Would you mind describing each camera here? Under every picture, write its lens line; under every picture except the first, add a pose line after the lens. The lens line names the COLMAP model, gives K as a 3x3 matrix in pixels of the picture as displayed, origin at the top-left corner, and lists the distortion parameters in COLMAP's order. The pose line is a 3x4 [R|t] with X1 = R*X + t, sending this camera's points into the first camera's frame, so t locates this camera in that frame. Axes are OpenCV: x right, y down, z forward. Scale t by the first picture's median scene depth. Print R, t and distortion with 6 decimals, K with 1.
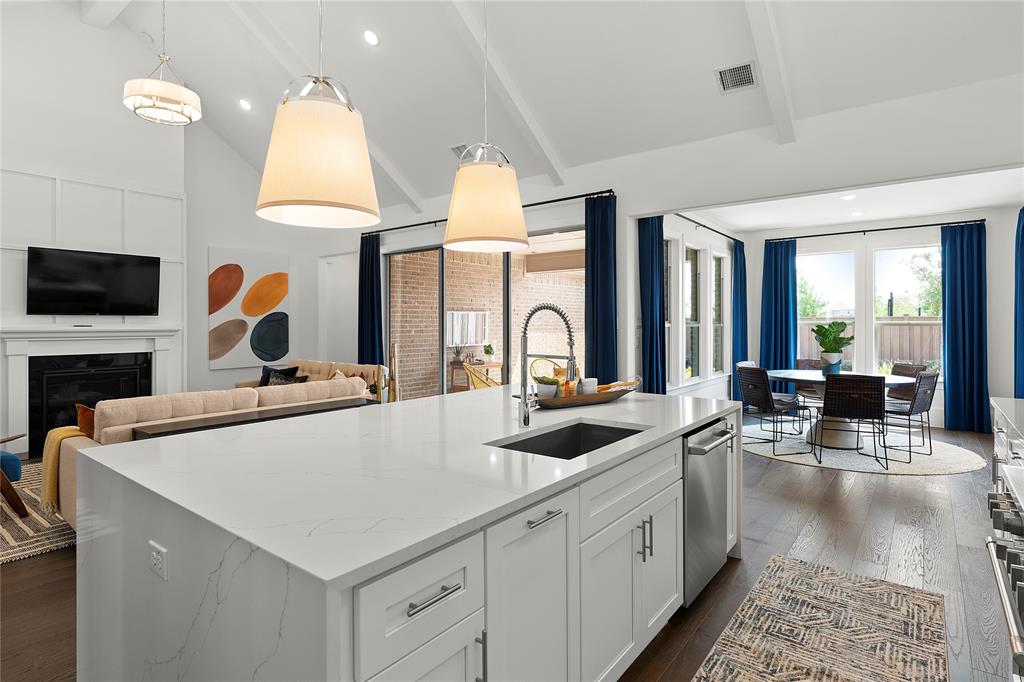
lens RADIAL K [[532.7, 0, 525.5], [0, 532.7, 329.3], [0, 0, 1]] dist [-0.002634, -0.001100]
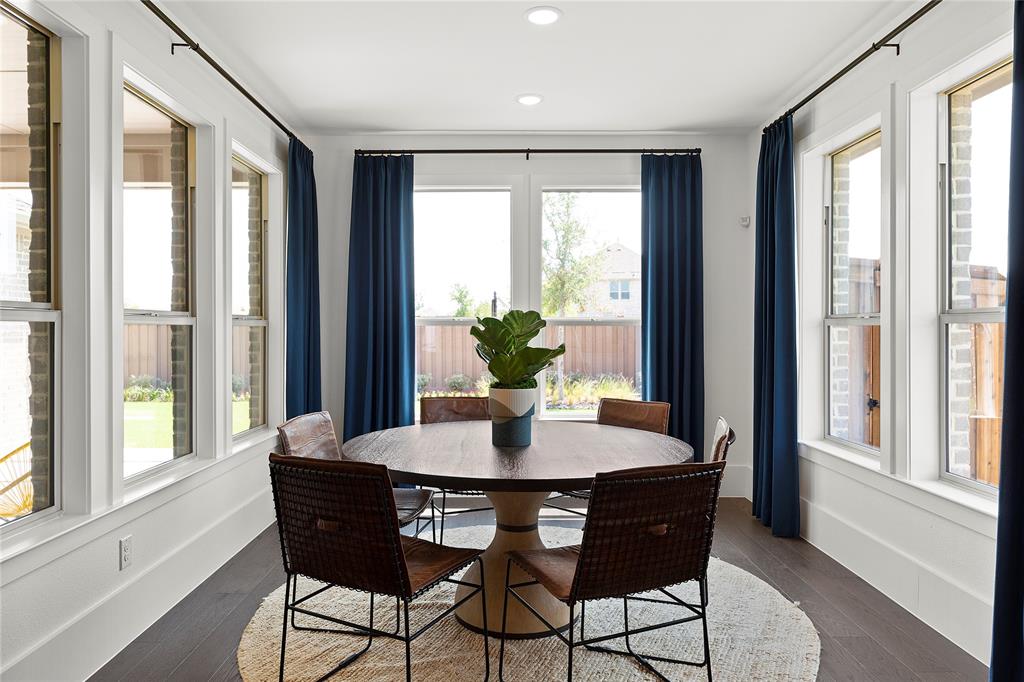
lens RADIAL K [[637.2, 0, 519.8], [0, 637.2, 335.5], [0, 0, 1]] dist [0.008861, 0.000804]
pose [[0.776206, -0.002977, 0.630472, 0.217073], [0.005329, 0.999984, -0.001839, 0.004361], [-0.630457, 0.004787, 0.776210, 0.494609]]
